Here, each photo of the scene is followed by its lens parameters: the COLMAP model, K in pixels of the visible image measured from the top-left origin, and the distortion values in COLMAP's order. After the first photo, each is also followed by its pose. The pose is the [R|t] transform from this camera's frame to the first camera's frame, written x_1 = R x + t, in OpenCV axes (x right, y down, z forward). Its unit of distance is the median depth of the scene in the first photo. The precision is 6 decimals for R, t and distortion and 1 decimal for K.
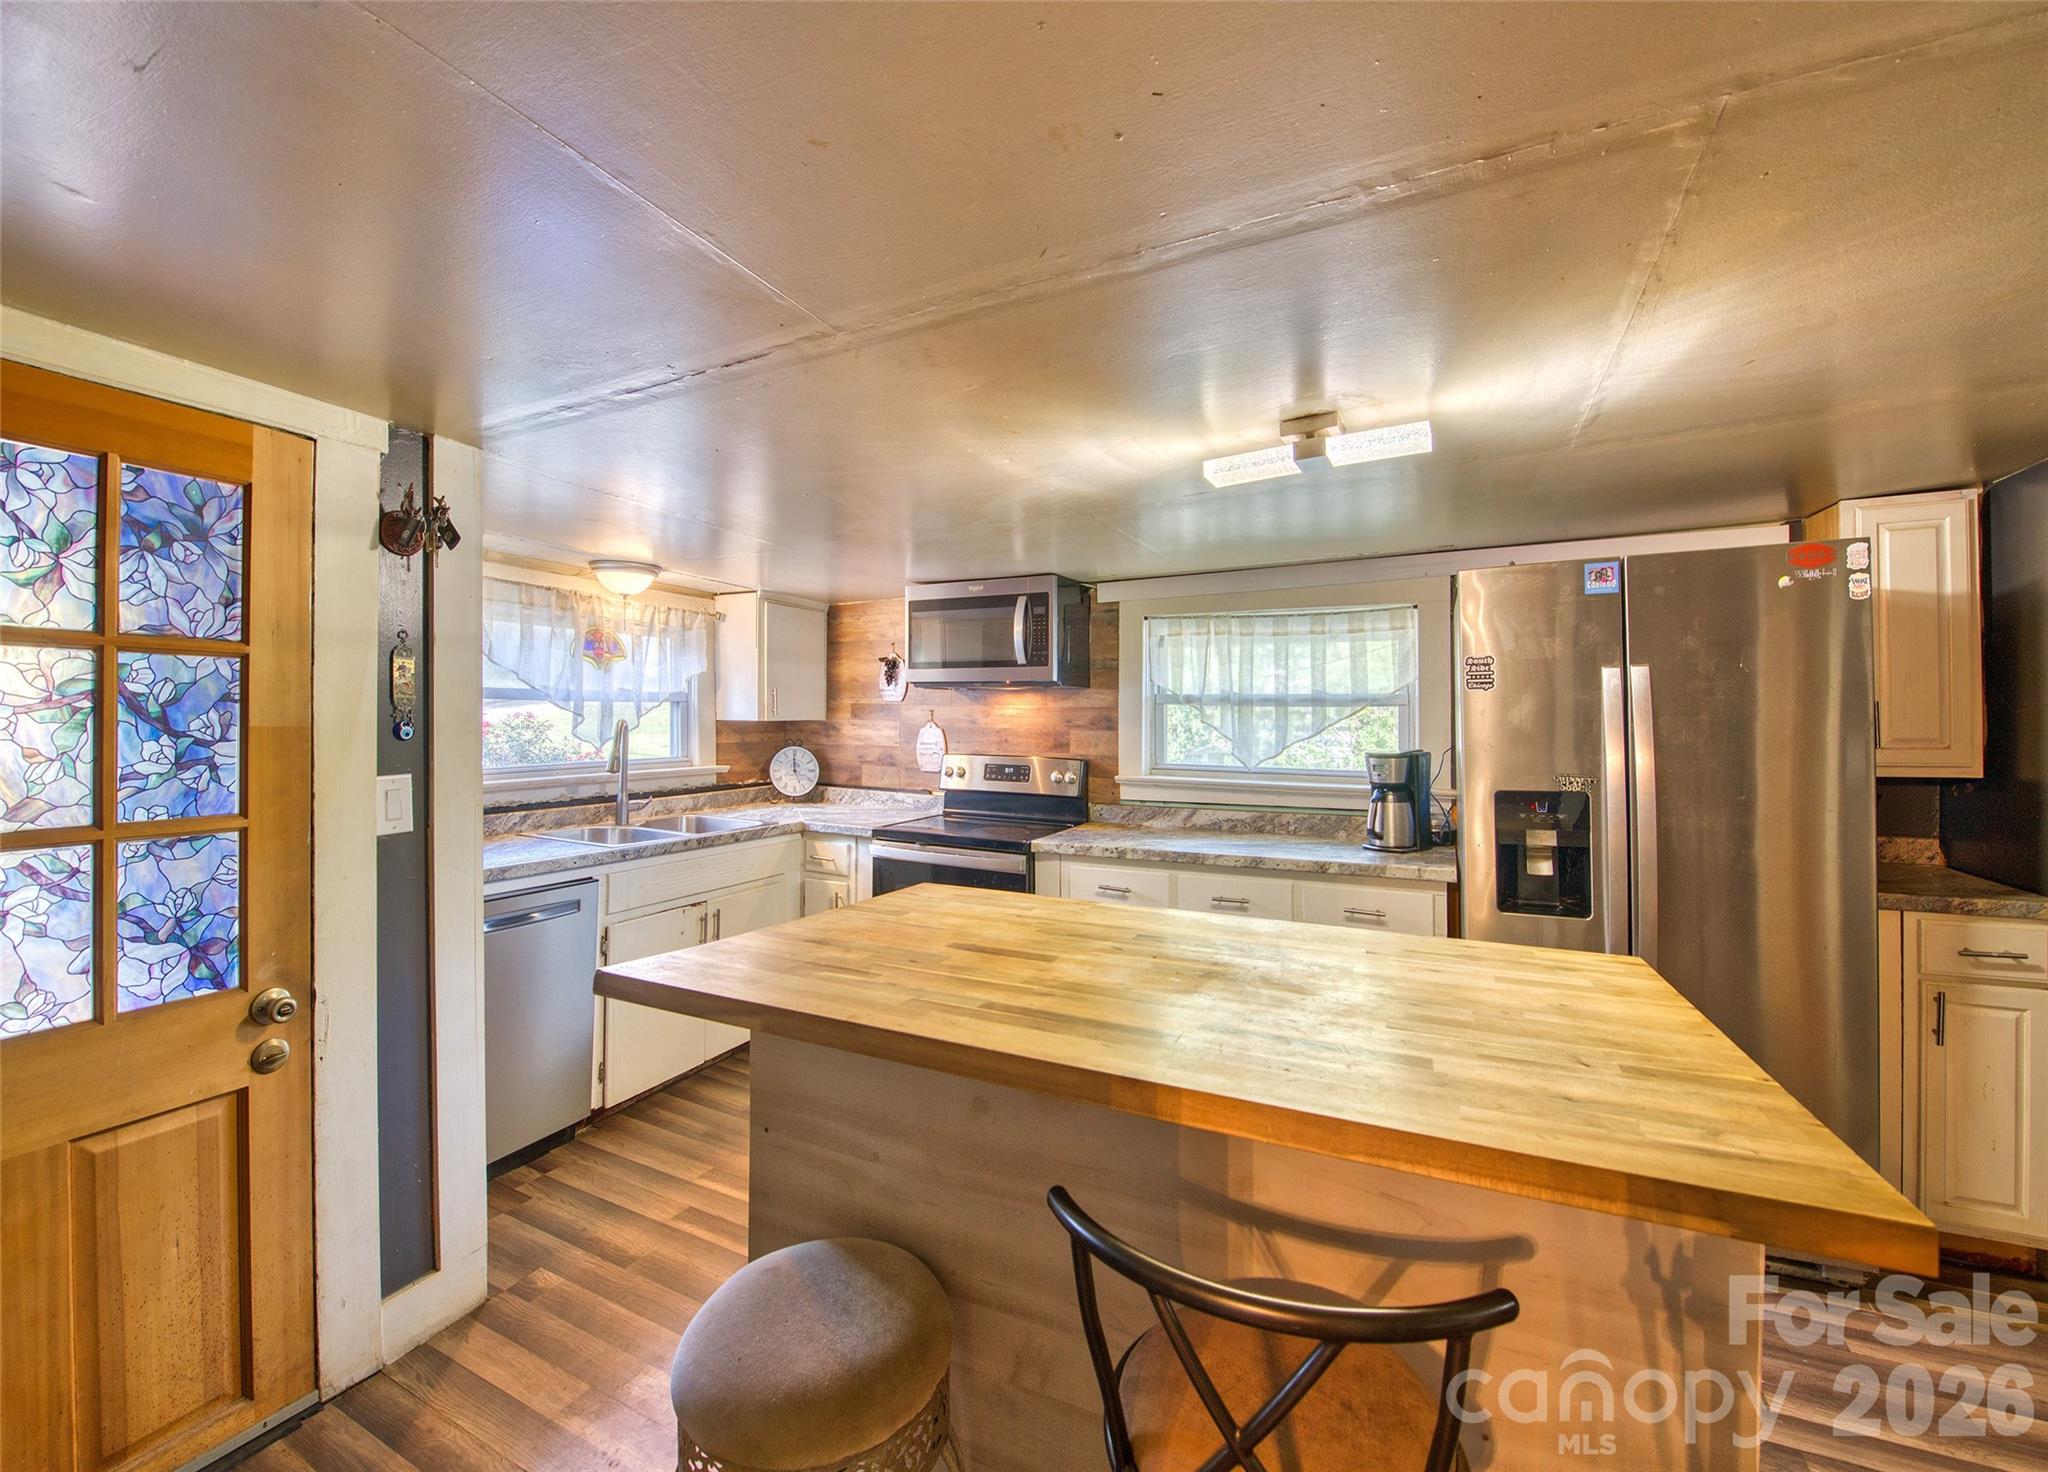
lens RADIAL K [[823.1, 0, 1016.8], [0, 823.1, 737.1], [0, 0, 1]] dist [-0.001836, -0.008672]
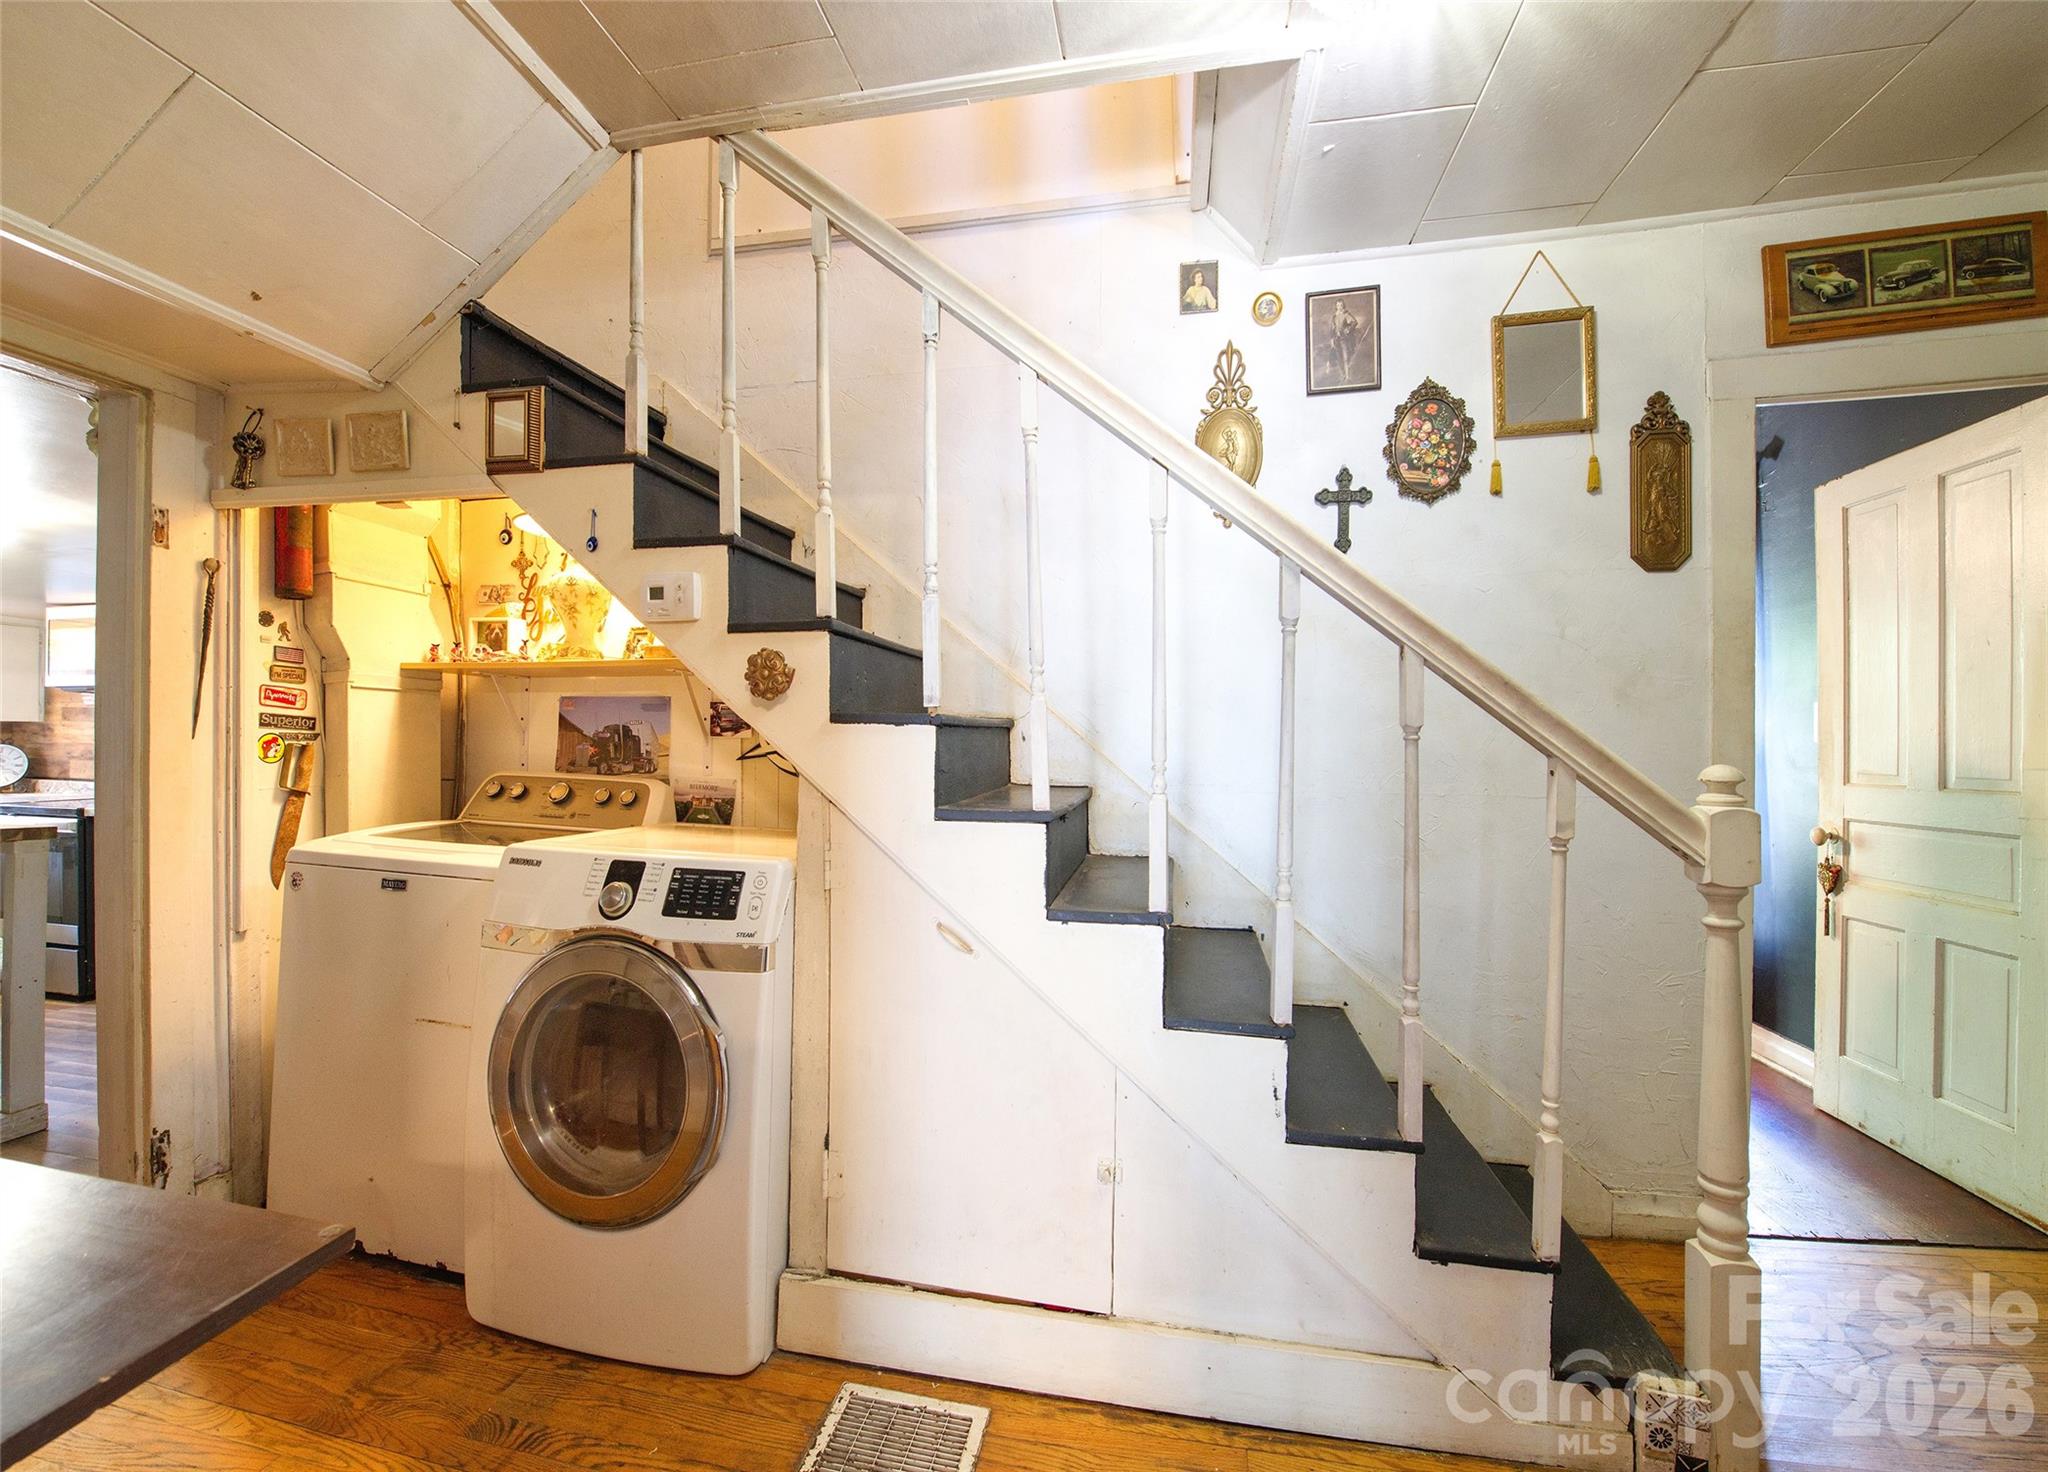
lens RADIAL K [[823.1, 0, 1016.8], [0, 823.1, 737.1], [0, 0, 1]] dist [-0.001836, -0.008672]
pose [[0.962935, -0.001949, 0.269725, 1.233328], [0.008992, 0.999650, -0.024880, 0.065080], [-0.269582, 0.026383, 0.962616, -0.711575]]
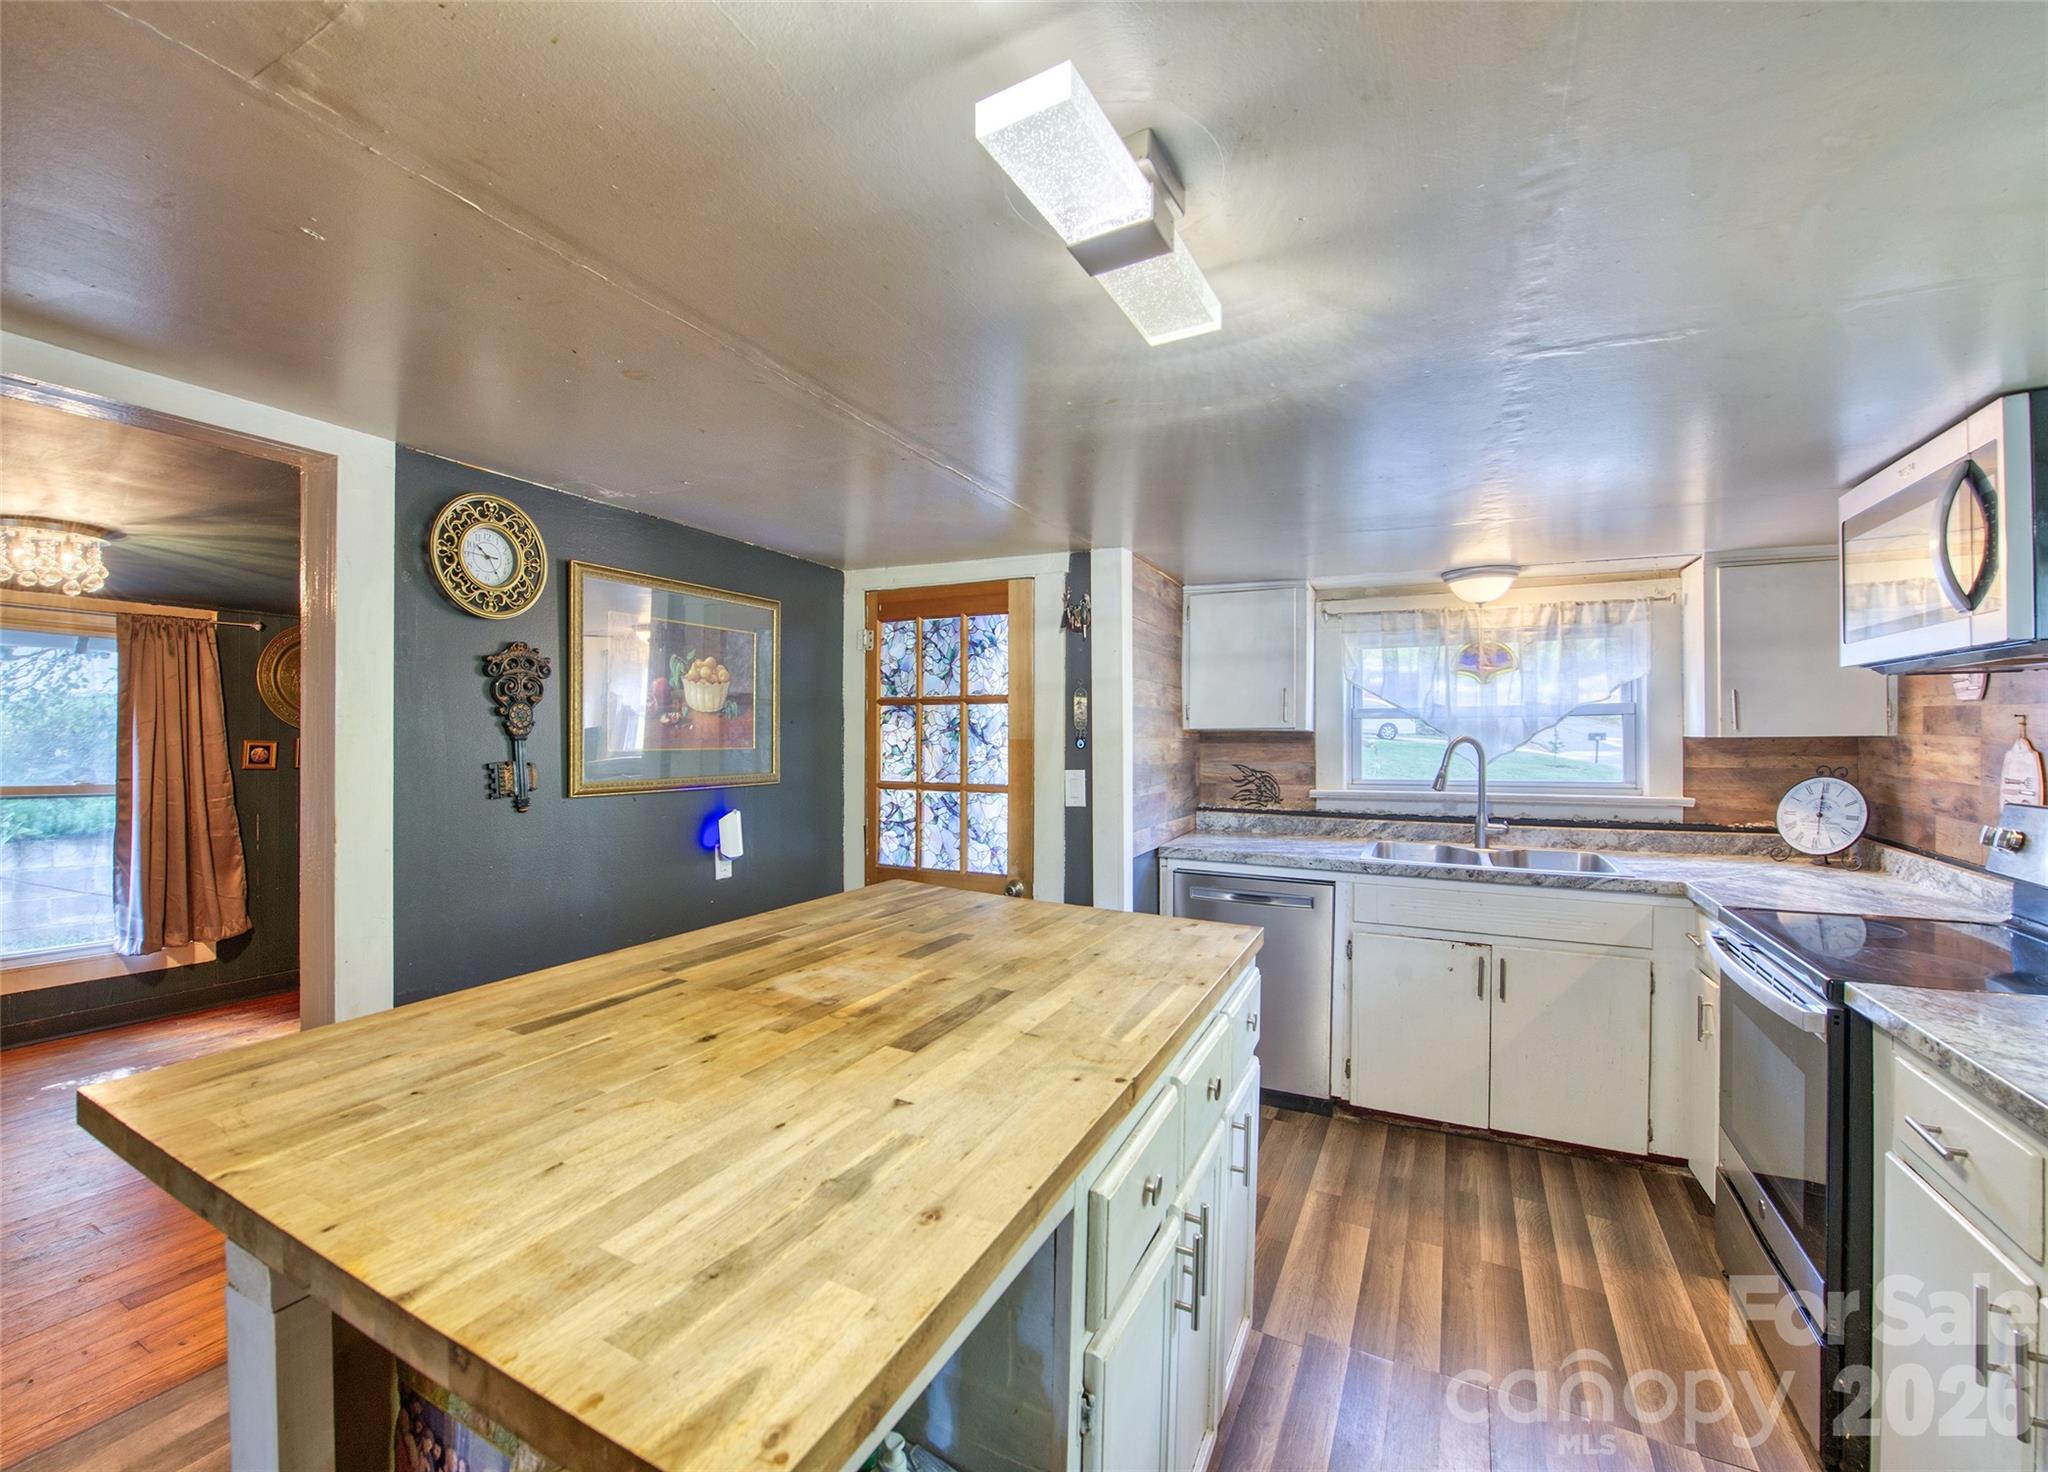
lens RADIAL K [[823.1, 0, 1016.8], [0, 823.1, 737.1], [0, 0, 1]] dist [-0.001836, -0.008672]
pose [[0.005355, -0.004443, -0.999976, 0.562574], [-0.021779, 0.999752, -0.004558, -0.005288], [0.999748, 0.021803, 0.005257, 0.576554]]
